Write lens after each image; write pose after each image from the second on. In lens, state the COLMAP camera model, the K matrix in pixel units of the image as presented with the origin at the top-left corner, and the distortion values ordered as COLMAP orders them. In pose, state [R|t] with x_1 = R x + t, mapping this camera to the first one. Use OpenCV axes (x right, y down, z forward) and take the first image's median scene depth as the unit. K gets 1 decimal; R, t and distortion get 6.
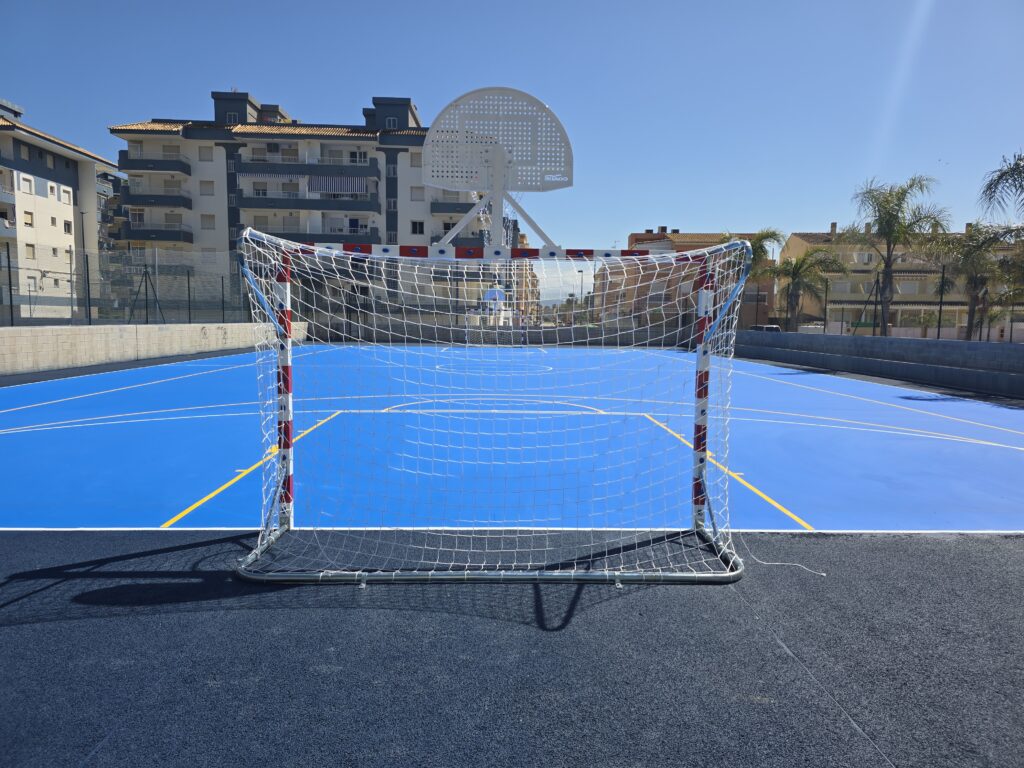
lens RADIAL K [[687.0, 0, 514.3], [0, 687.0, 381.6], [0, 0, 1]] dist [0.047493, -0.033112]
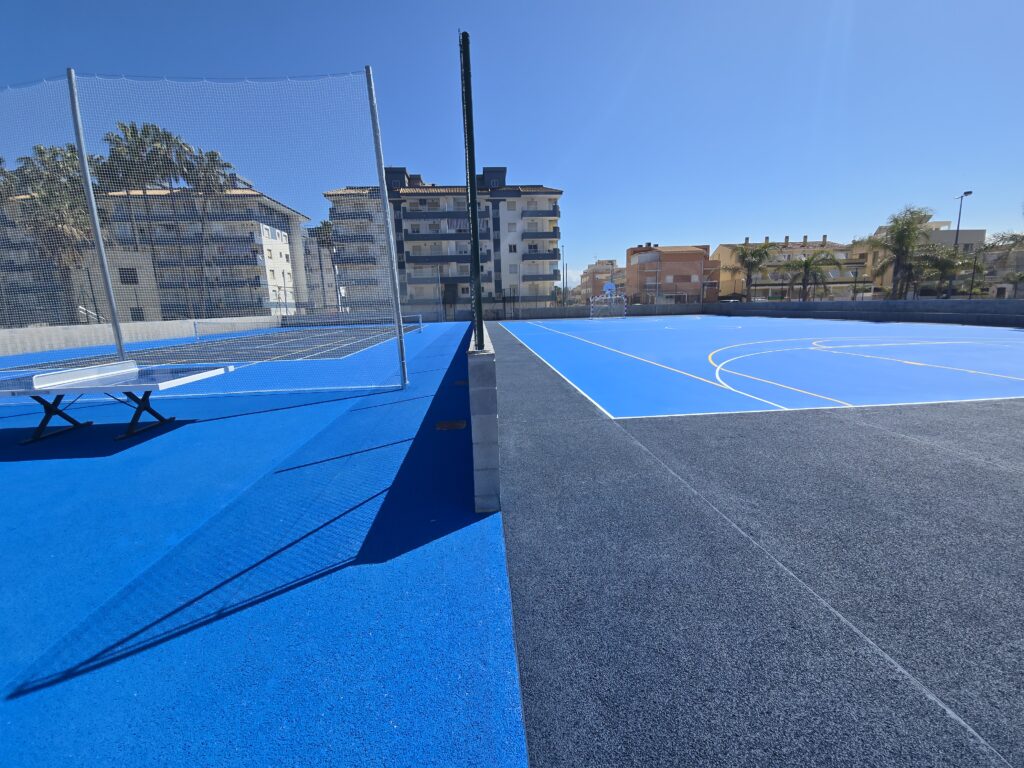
lens RADIAL K [[417.4, 0, 512.4], [0, 417.4, 377.3], [0, 0, 1]] dist [0.000947, -0.003193]
pose [[0.997852, -0.051222, 0.040843, -0.200359], [0.047767, 0.995528, 0.081506, -0.001766], [-0.044835, -0.079380, 0.995836, -0.004834]]
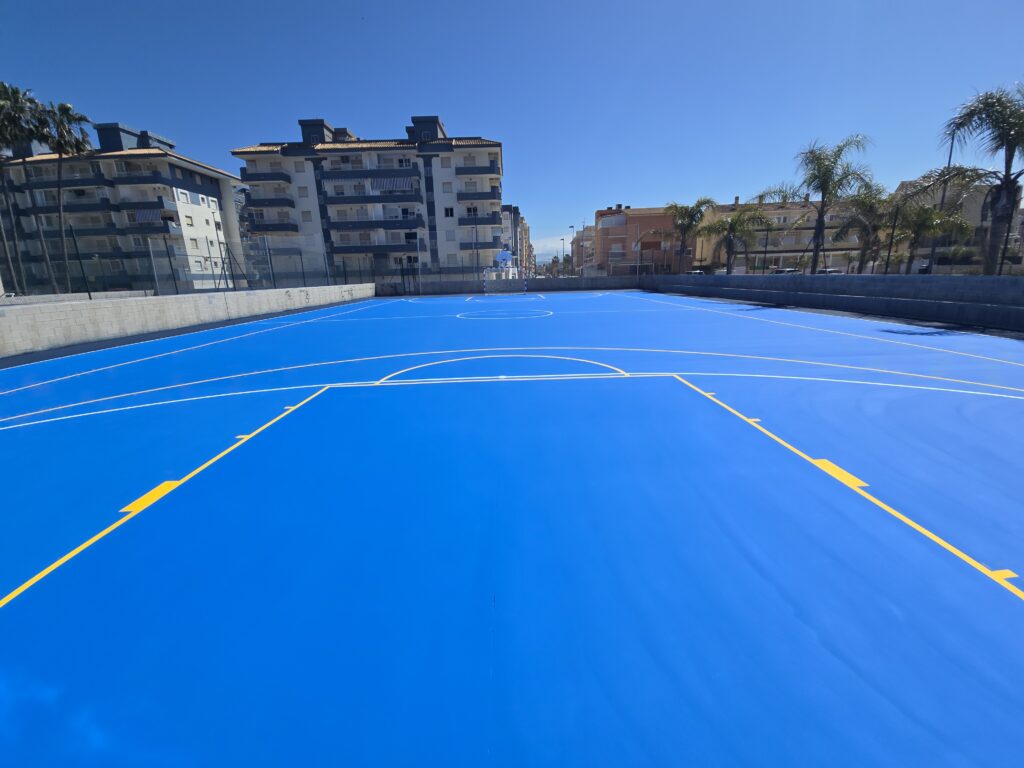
lens RADIAL K [[417.4, 0, 511.7], [0, 417.4, 376.5], [0, 0, 1]] dist [0.000947, -0.003193]
pose [[0.998856, -0.039562, -0.026843, -0.000342], [0.043086, 0.988230, 0.146782, -0.007381], [0.020720, -0.147770, 0.988805, 0.093216]]
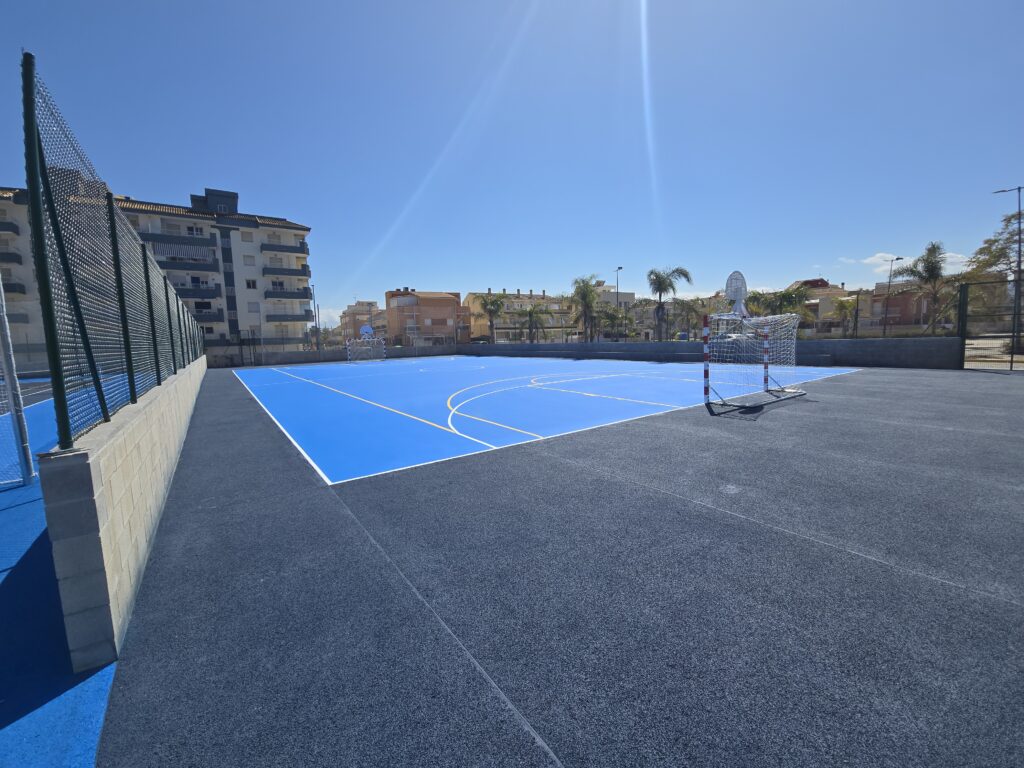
lens RADIAL K [[417.4, 0, 514.4], [0, 417.4, 377.6], [0, 0, 1]] dist [0.000947, -0.003193]
pose [[0.827730, -0.095139, 0.553003, -0.188526], [0.096055, 0.994999, 0.027407, -0.004647], [-0.552844, 0.030433, 0.832729, -0.007469]]
